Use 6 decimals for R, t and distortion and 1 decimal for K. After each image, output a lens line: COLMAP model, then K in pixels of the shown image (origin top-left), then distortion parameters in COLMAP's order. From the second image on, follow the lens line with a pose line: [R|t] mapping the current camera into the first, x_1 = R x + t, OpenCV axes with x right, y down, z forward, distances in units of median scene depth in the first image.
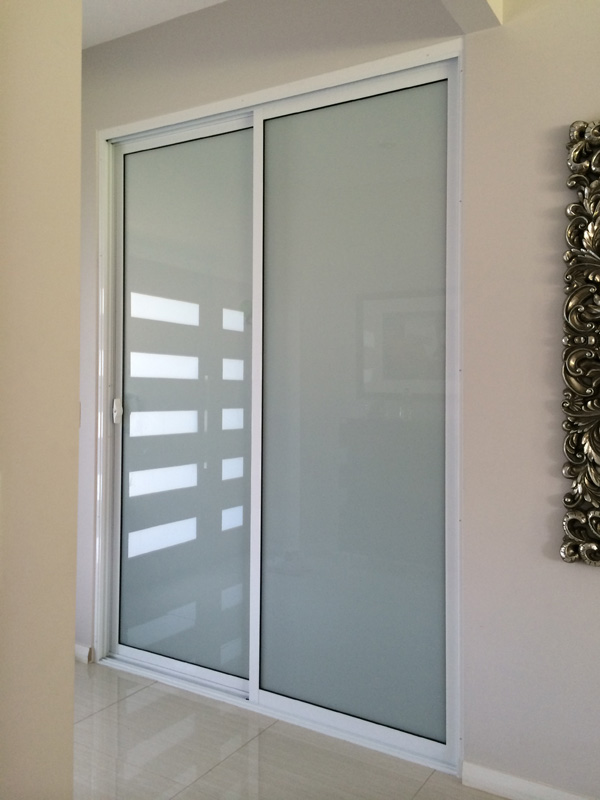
lens RADIAL K [[691.2, 0, 300.0], [0, 691.2, 400.0], [0, 0, 1]] dist [0.095843, -0.150195]
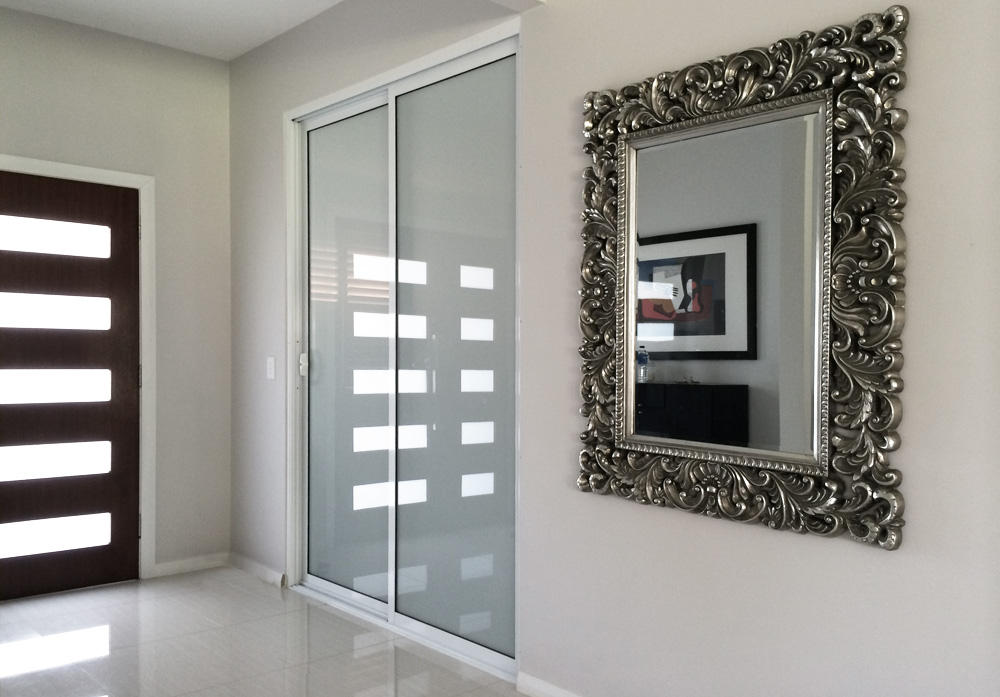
lens RADIAL K [[937.6, 0, 499.0], [0, 937.6, 369.7], [0, 0, 1]] dist [0.081298, 0.005261]
pose [[0.946577, -0.012029, -0.322253, 0.581895], [0.015782, 0.999835, 0.009037, 0.017478], [0.322091, -0.013640, 0.946611, -0.360015]]
